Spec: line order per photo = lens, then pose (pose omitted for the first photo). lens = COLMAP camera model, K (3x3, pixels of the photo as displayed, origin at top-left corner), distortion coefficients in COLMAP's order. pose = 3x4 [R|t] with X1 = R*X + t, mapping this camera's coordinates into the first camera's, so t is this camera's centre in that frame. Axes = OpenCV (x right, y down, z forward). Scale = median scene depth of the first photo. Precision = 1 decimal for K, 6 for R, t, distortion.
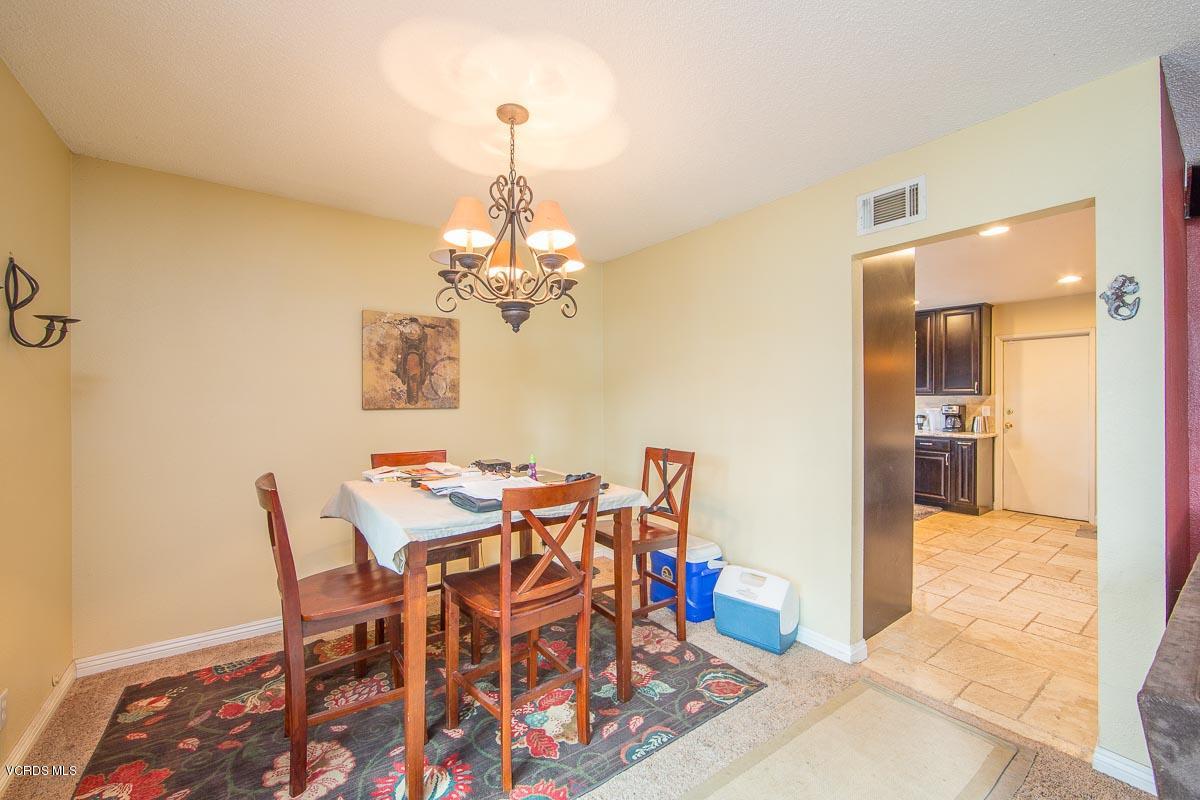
lens RADIAL K [[483.0, 0, 598.1], [0, 483.0, 403.7], [0, 0, 1]] dist [-0.000691, -0.000017]
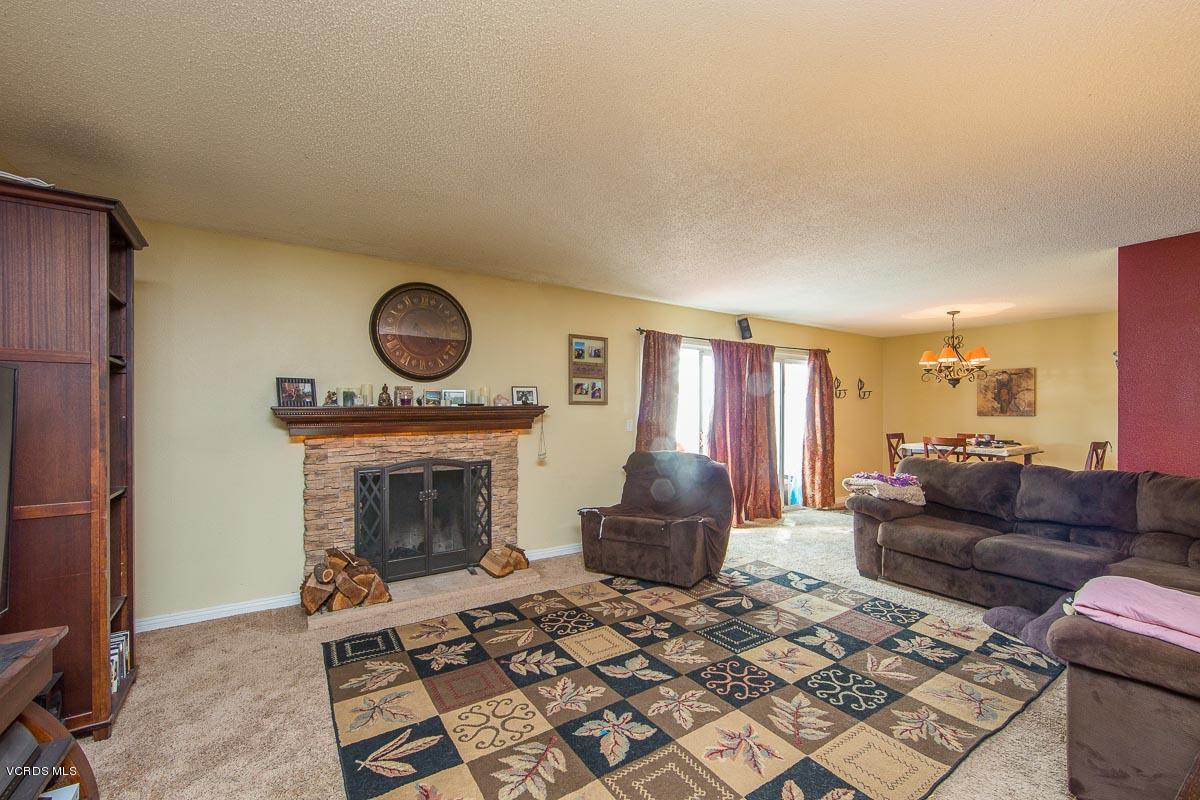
lens RADIAL K [[483.0, 0, 598.1], [0, 483.0, 403.7], [0, 0, 1]] dist [-0.000691, -0.000017]
pose [[-0.058994, -0.014424, -0.998154, 1.752300], [-0.006402, 0.999881, -0.014071, -0.002298], [0.998238, 0.005560, -0.059079, -0.580103]]
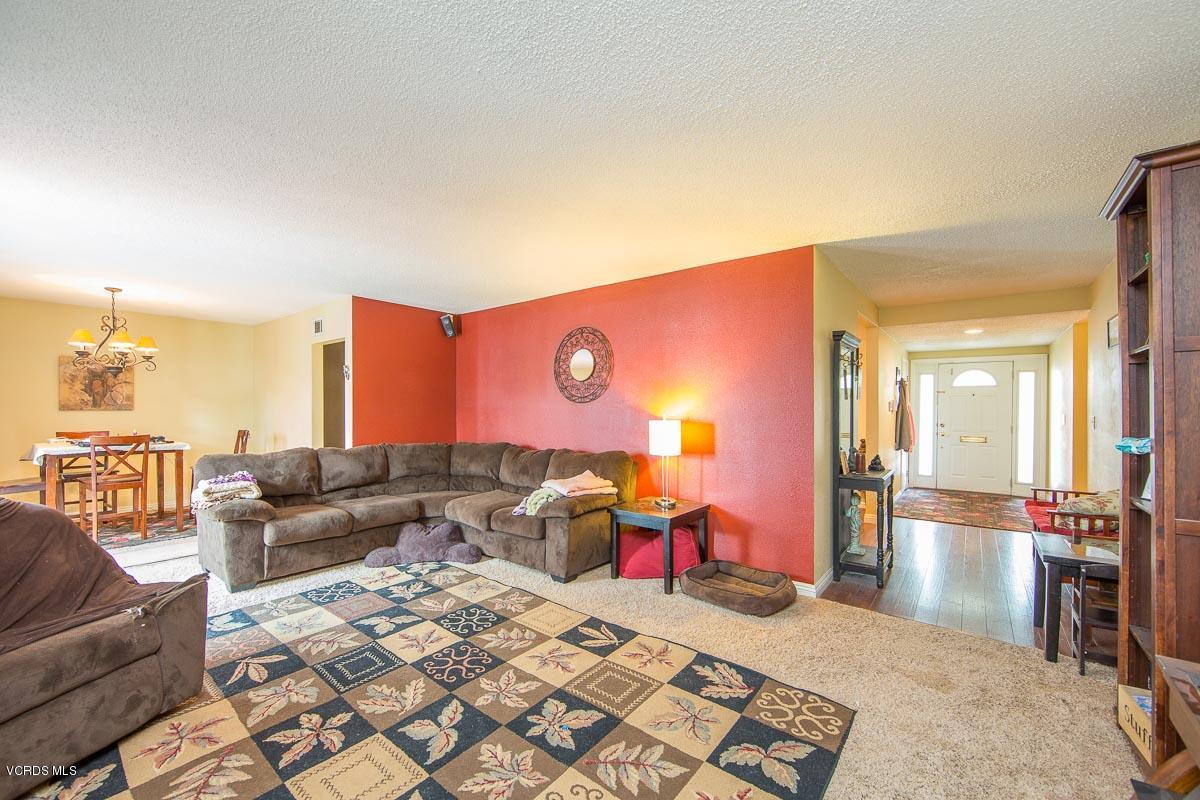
lens RADIAL K [[483.0, 0, 598.1], [0, 483.0, 403.7], [0, 0, 1]] dist [-0.000691, -0.000017]
pose [[0.965690, 0.009947, 0.259506, 0.972890], [-0.005628, 0.999833, -0.017382, 0.006449], [-0.259636, 0.015326, 0.965585, -1.247928]]
